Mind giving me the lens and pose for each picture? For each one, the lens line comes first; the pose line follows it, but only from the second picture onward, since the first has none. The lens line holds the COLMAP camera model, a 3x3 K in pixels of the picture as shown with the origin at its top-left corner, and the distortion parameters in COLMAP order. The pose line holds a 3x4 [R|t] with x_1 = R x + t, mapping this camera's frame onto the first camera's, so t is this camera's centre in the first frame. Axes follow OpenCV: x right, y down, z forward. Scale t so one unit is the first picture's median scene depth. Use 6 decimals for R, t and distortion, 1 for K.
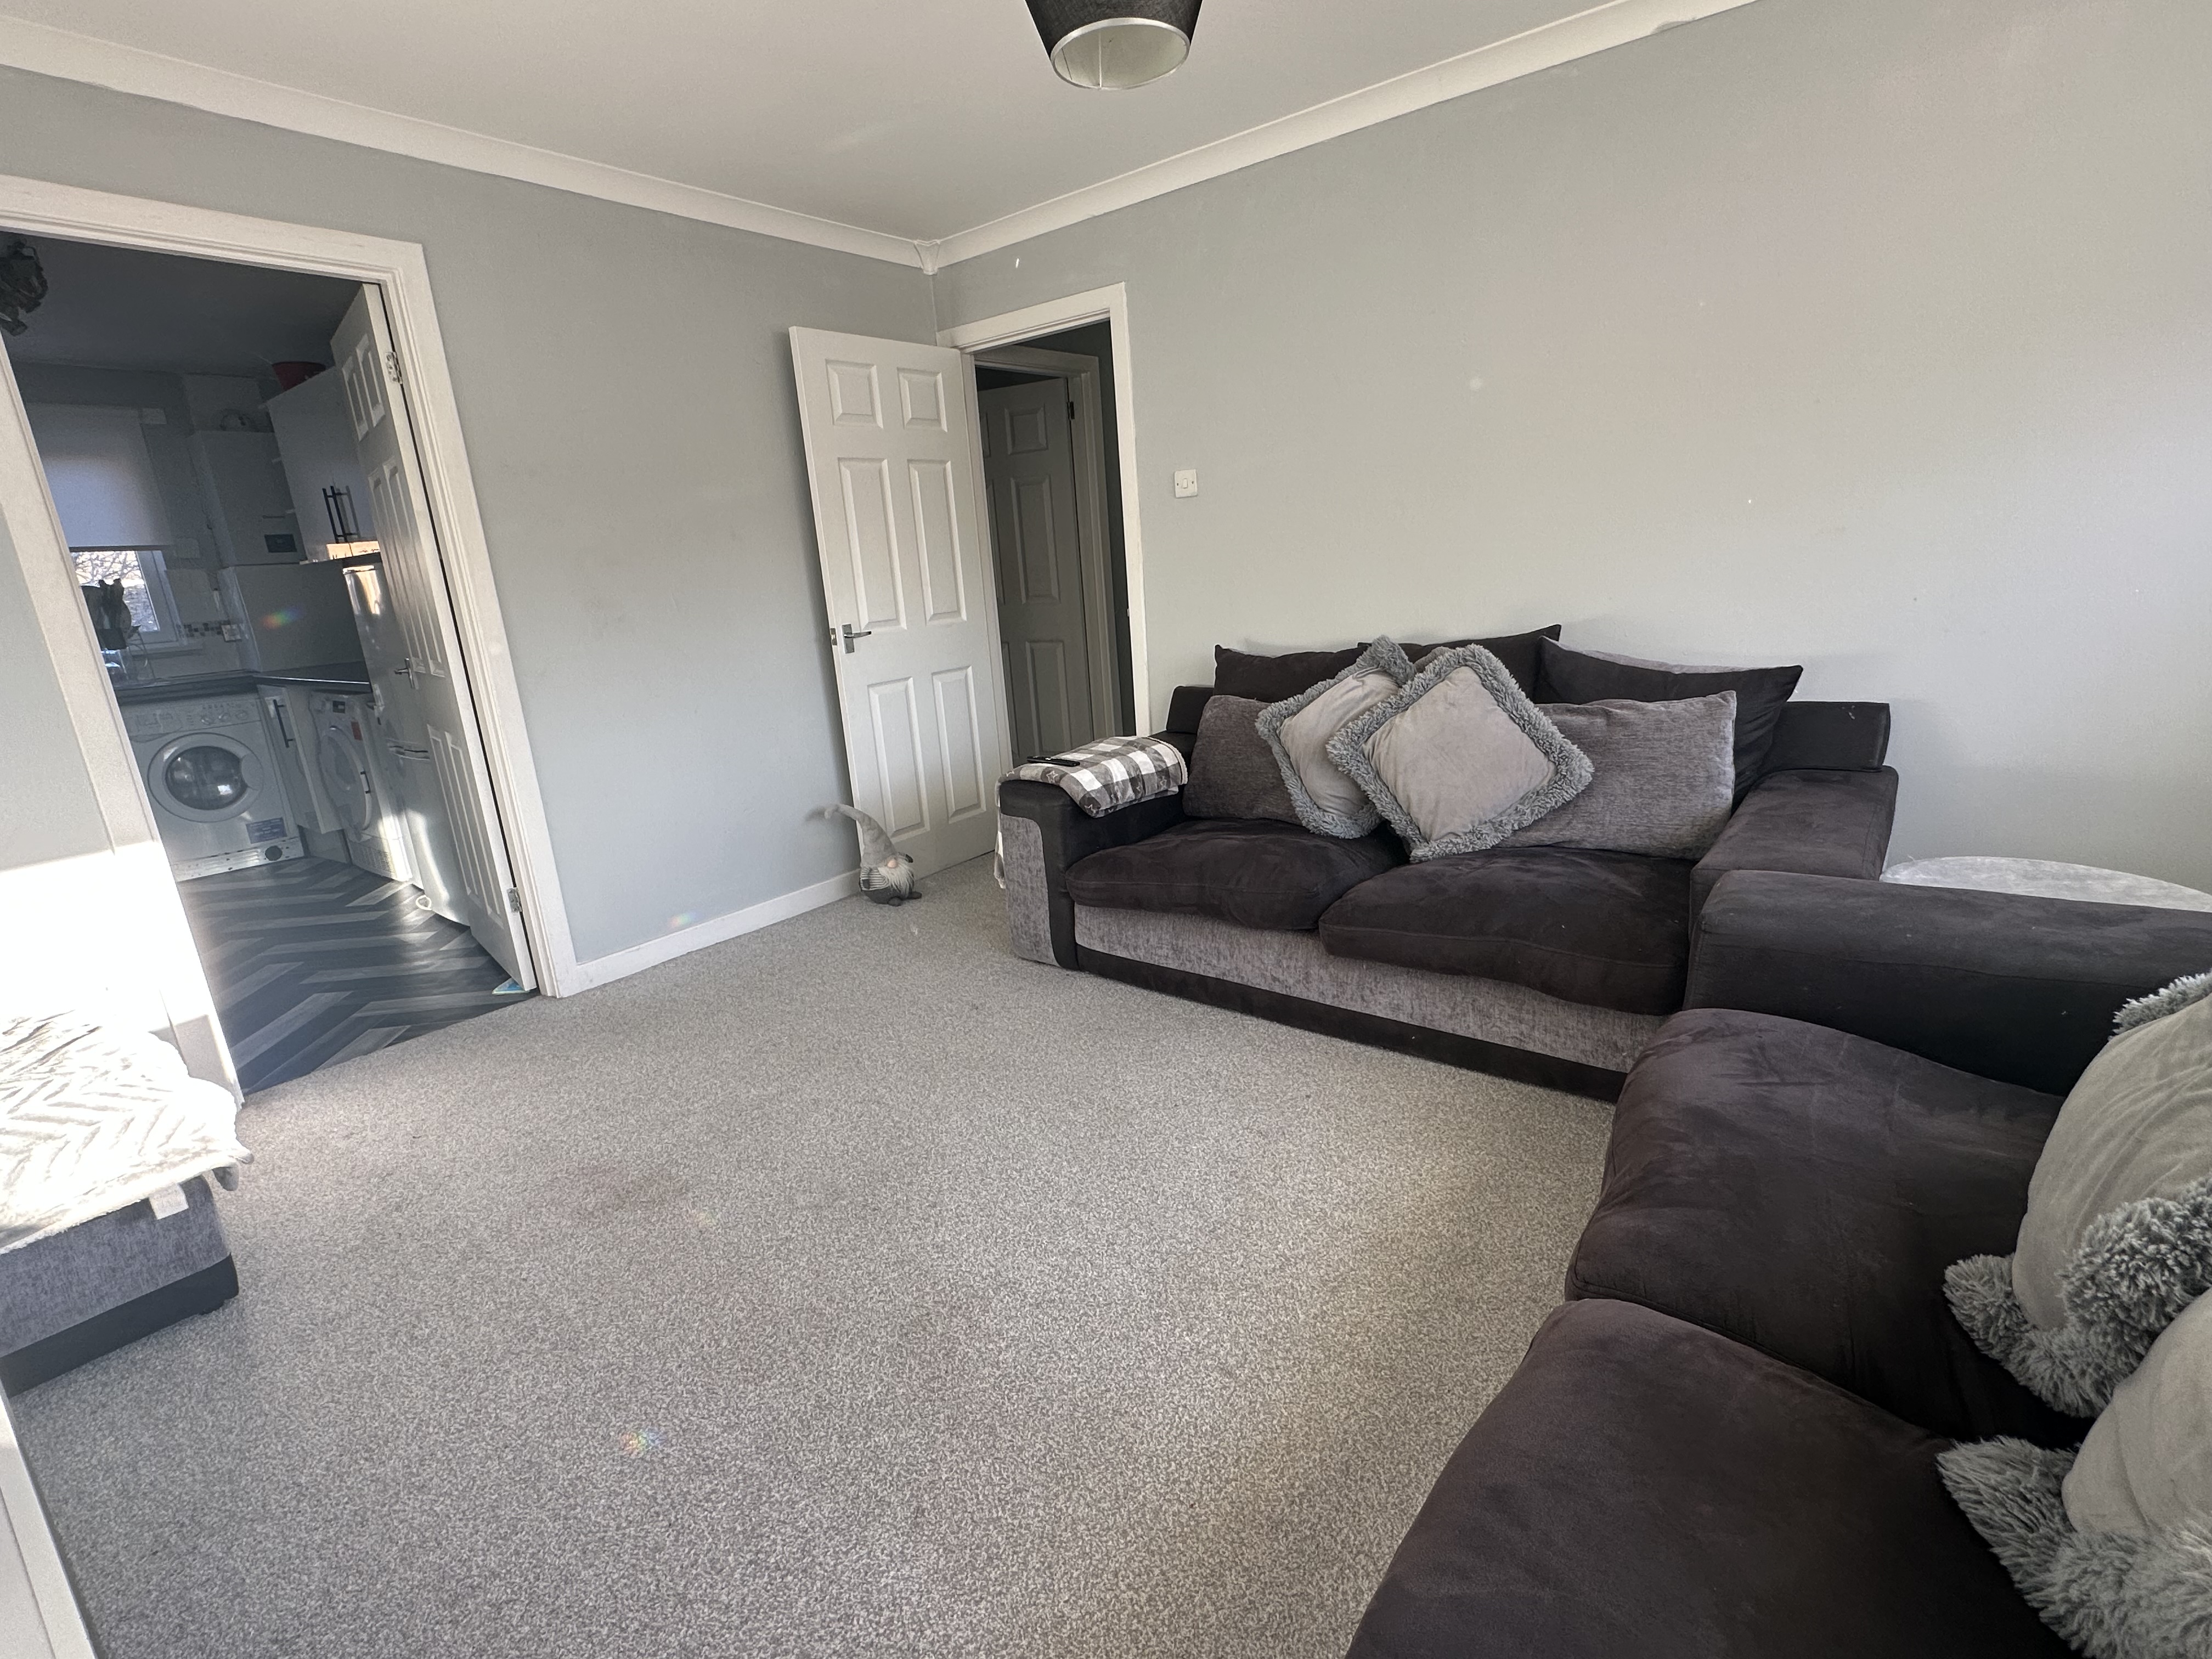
lens RADIAL K [[1036.6, 0, 1103.5], [0, 1036.6, 833.7], [0, 0, 1]] dist [-0.002875, 0.000782]
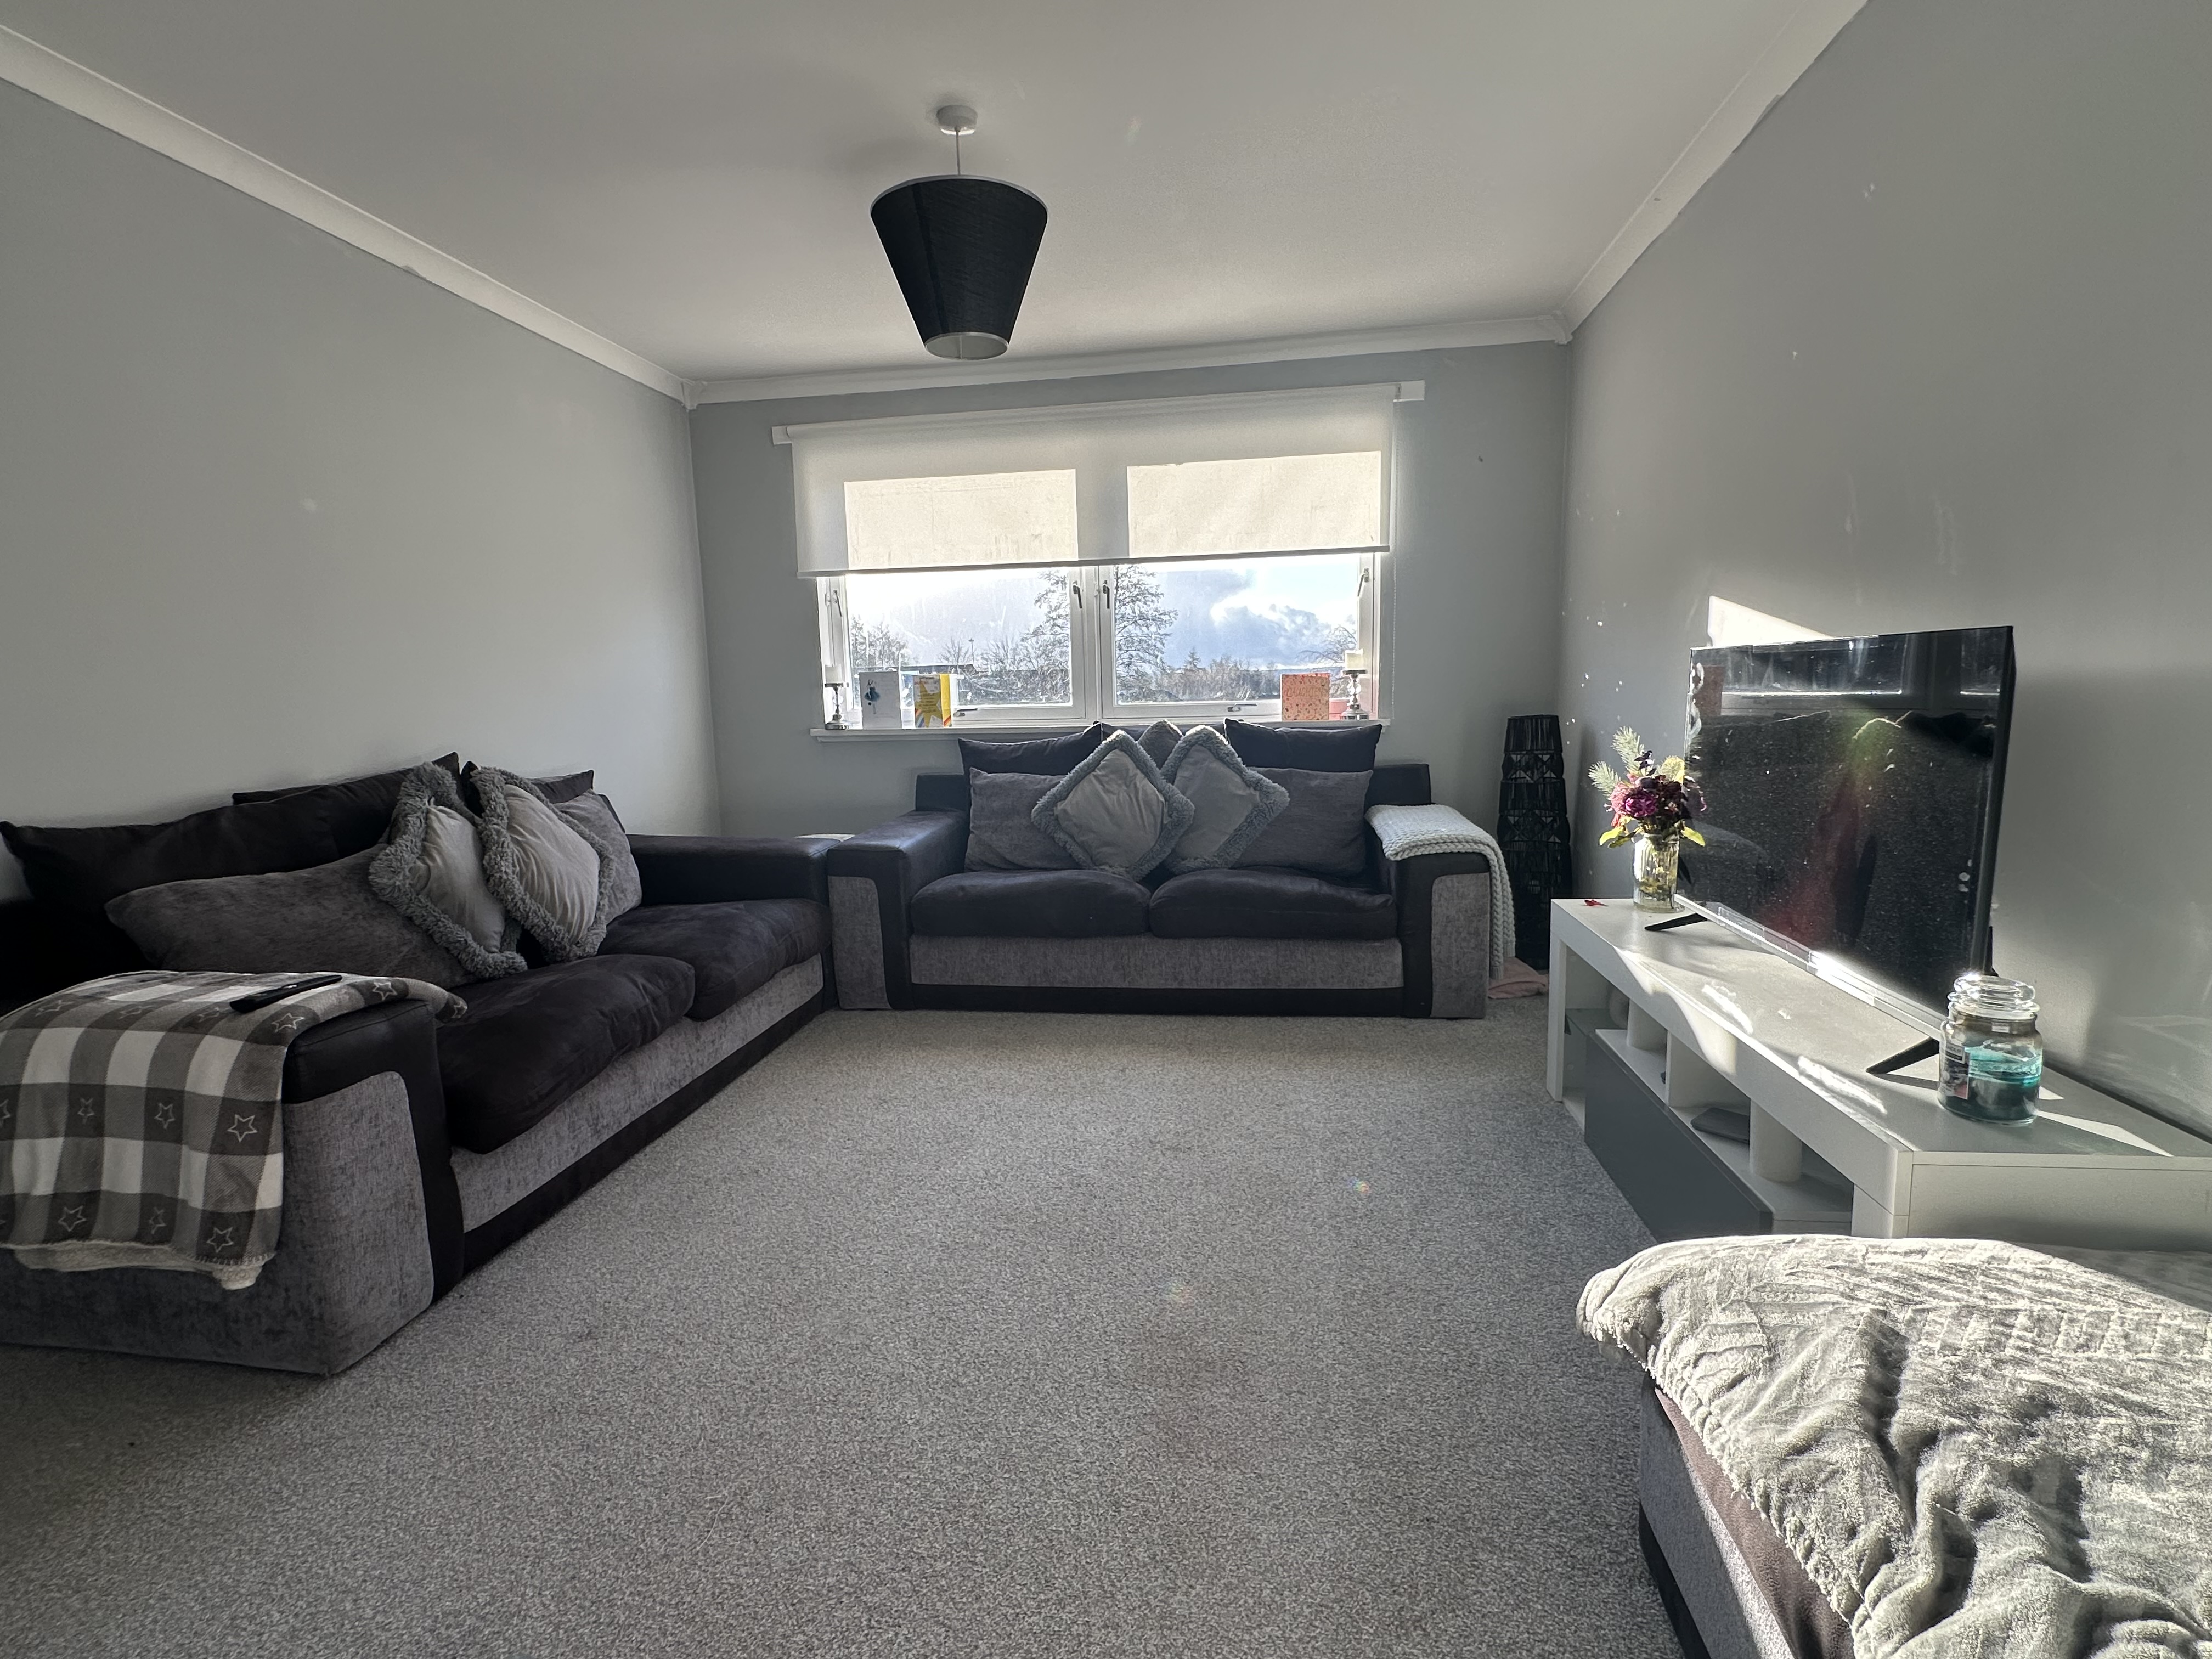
lens RADIAL K [[1033.2, 0, 1106.0], [0, 1033.2, 829.5], [0, 0, 1]] dist [0.003520, 0.000335]
pose [[-0.482445, -0.043361, 0.874853, -0.762704], [0.281662, 0.938049, 0.201818, -0.143675], [-0.829406, 0.343779, -0.440343, 0.874312]]
